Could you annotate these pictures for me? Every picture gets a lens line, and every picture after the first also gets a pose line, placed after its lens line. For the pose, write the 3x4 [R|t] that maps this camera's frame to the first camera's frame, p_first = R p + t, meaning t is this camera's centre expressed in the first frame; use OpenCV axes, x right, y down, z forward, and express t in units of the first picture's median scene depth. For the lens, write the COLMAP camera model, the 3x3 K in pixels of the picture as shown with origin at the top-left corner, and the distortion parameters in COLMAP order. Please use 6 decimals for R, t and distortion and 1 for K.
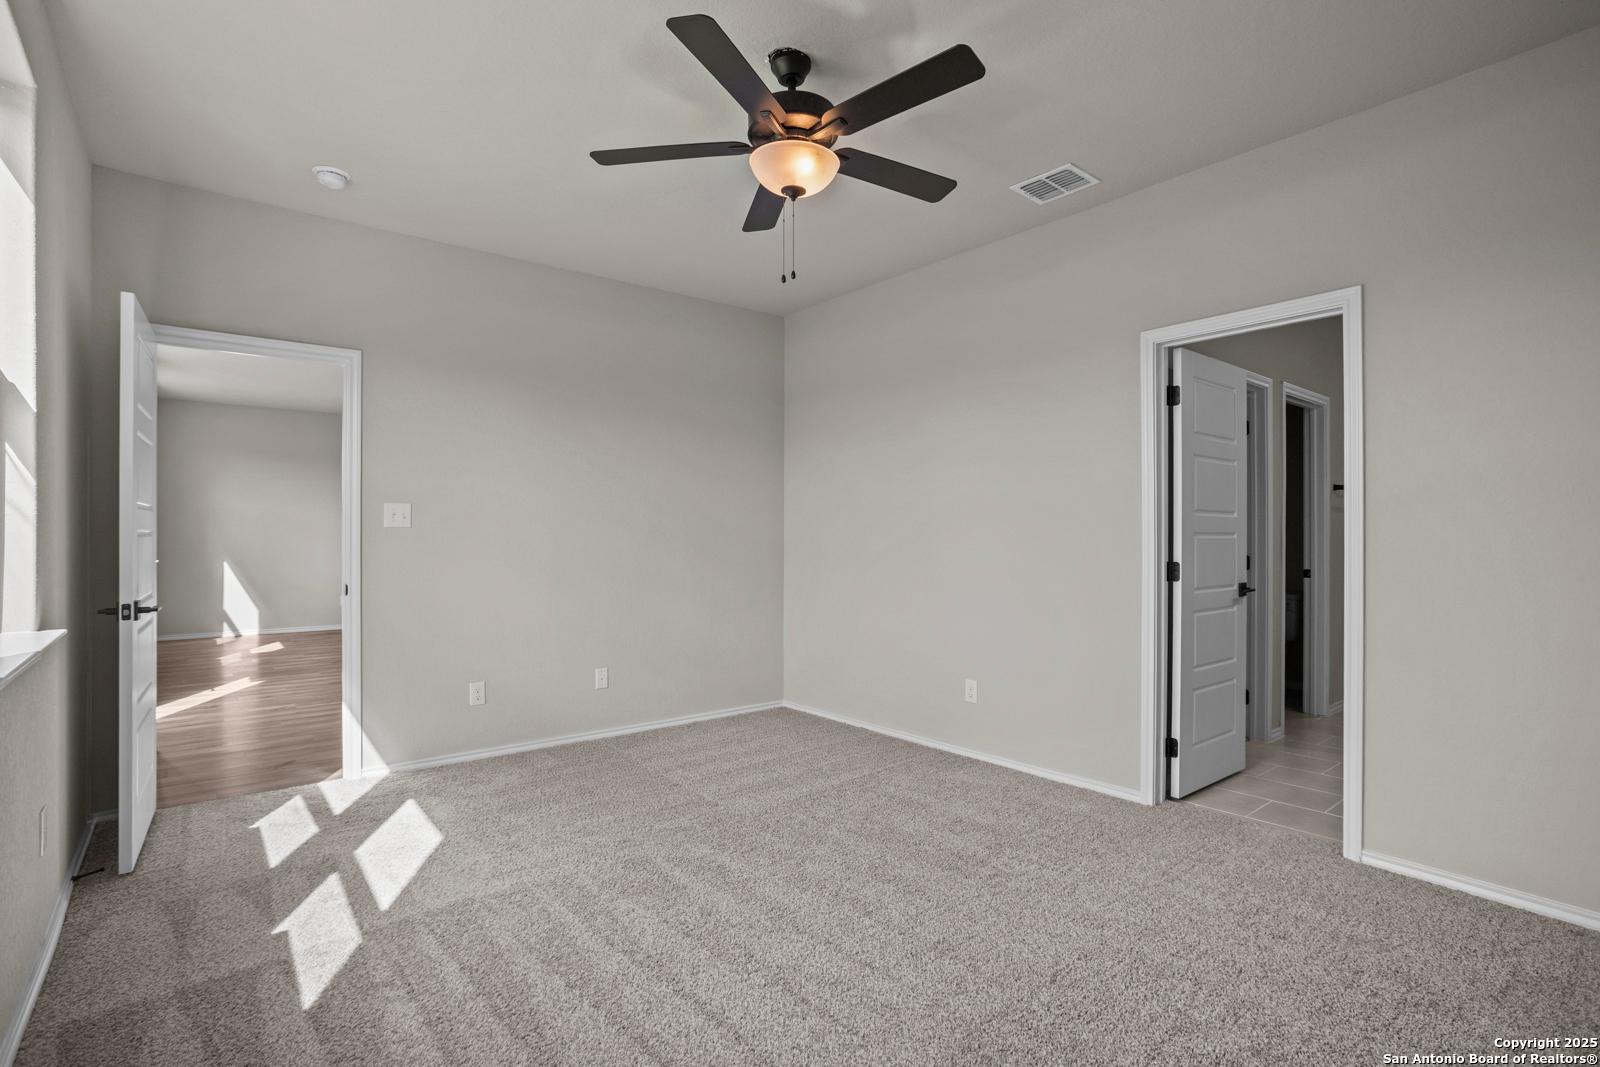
lens RADIAL K [[760.4, 0, 796.5], [0, 760.4, 537.3], [0, 0, 1]] dist [-0.003194, 0.008845]
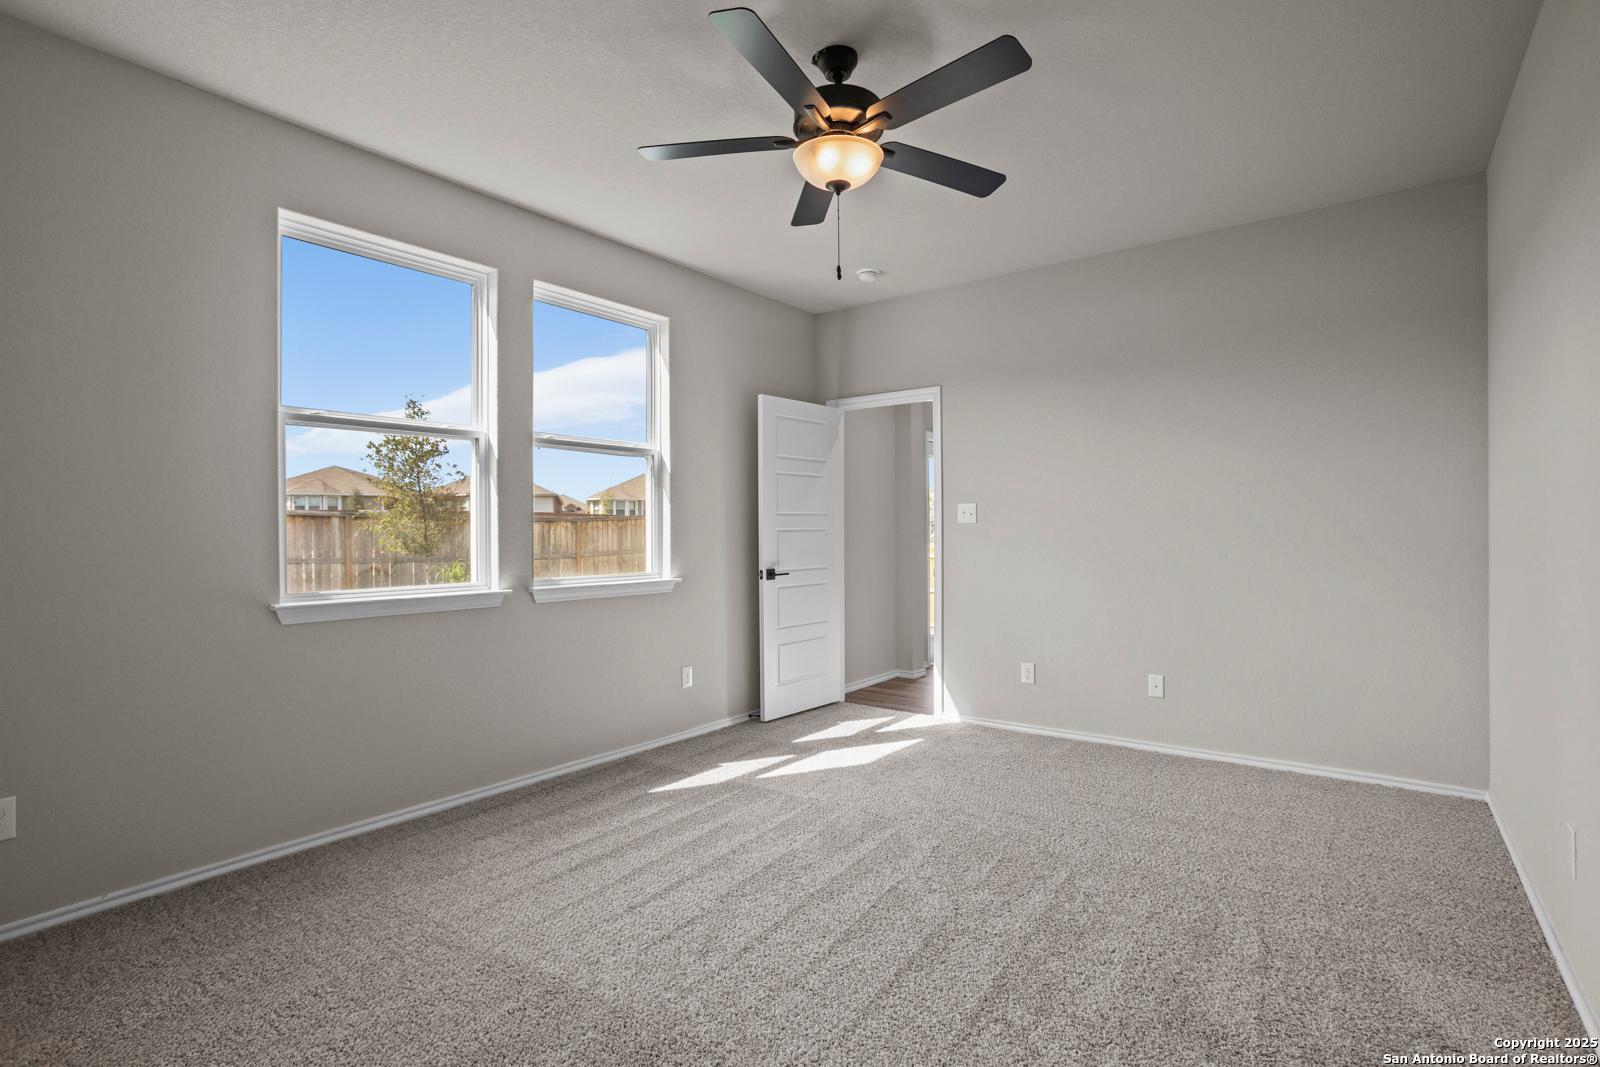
lens RADIAL K [[760.4, 0, 796.1], [0, 760.4, 531.7], [0, 0, 1]] dist [-0.003194, 0.008845]
pose [[0.248832, -0.005381, -0.968532, 0.839229], [0.015037, 0.999886, -0.001692, -0.001652], [0.968430, -0.014143, 0.248884, 0.612357]]
